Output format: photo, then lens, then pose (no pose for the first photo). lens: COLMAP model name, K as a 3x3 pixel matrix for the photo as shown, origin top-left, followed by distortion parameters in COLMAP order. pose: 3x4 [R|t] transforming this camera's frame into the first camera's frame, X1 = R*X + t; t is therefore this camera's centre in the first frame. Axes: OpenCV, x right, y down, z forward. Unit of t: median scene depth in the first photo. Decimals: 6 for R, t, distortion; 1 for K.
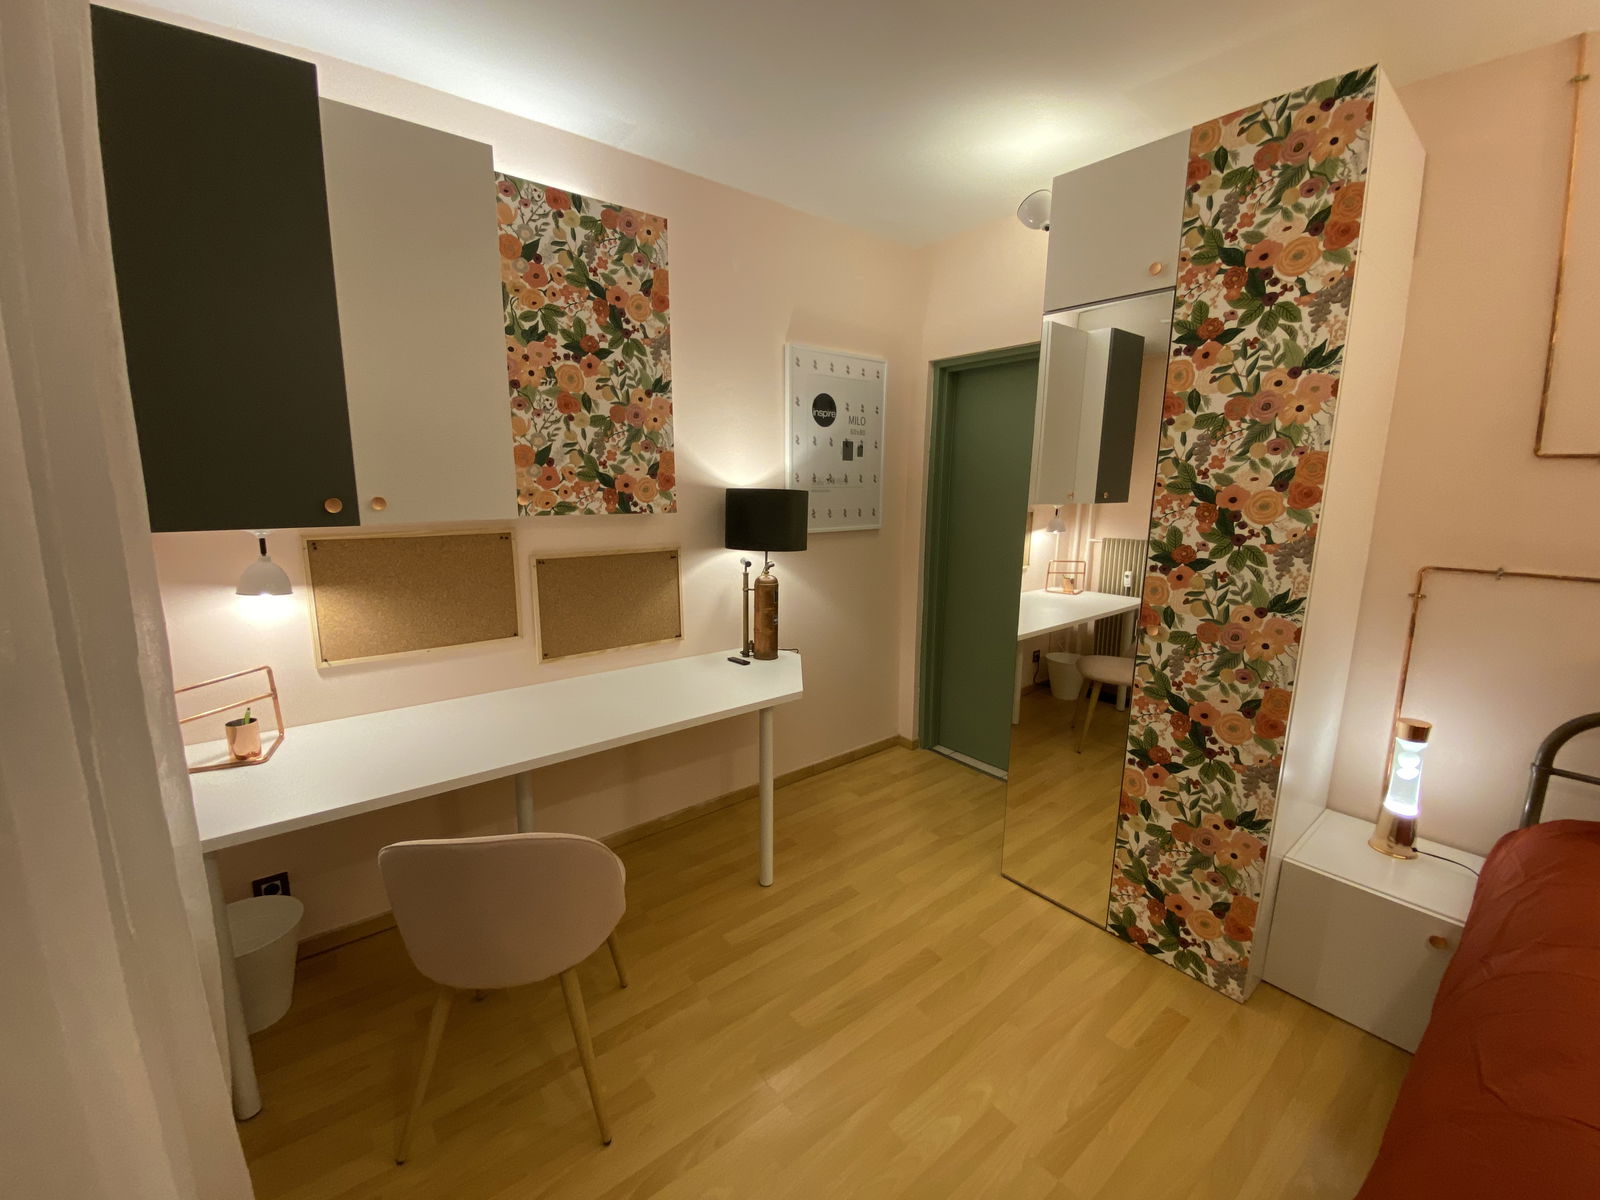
lens RADIAL K [[651.1, 0, 791.1], [0, 651.1, 595.0], [0, 0, 1]] dist [0.009694, -0.015368]
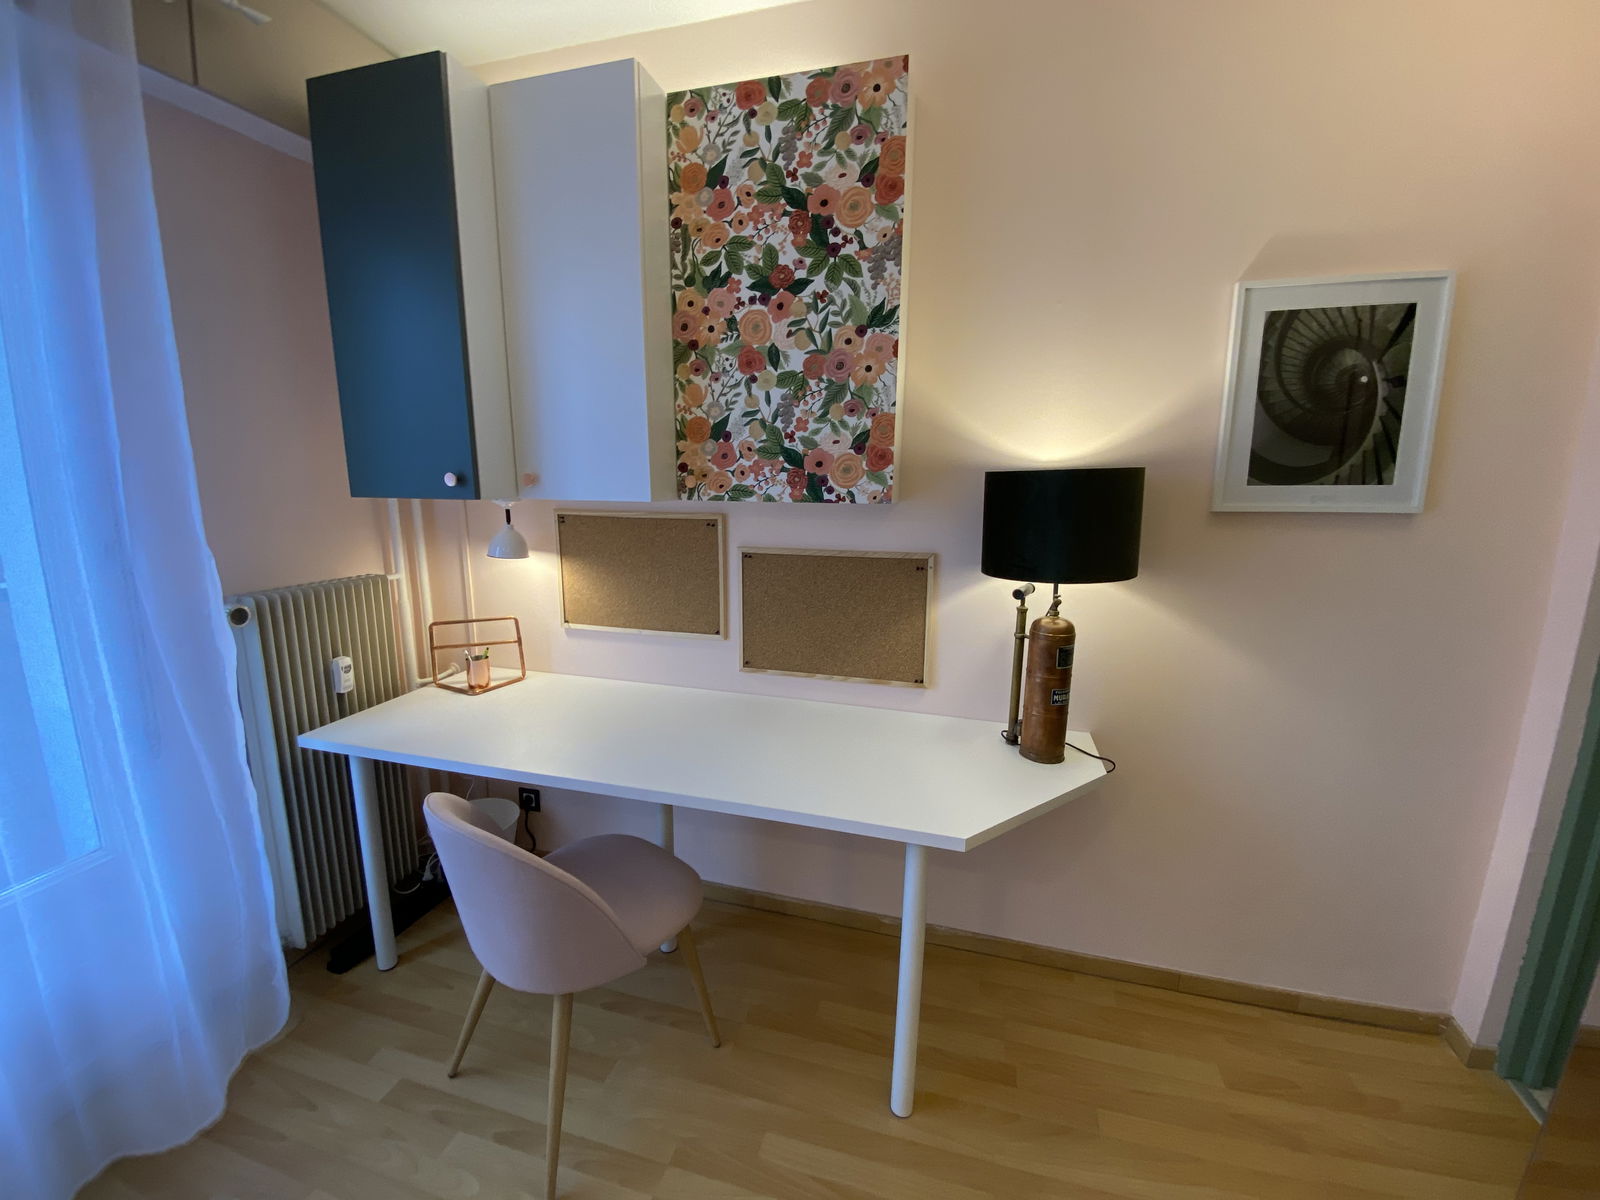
lens RADIAL K [[651.1, 0, 803.8], [0, 651.1, 599.0], [0, 0, 1]] dist [0.009694, -0.015368]
pose [[0.576909, 0.153113, -0.802329, 0.360082], [-0.142696, 0.986061, 0.085572, -0.080540], [0.804248, 0.065122, 0.590716, 0.574979]]
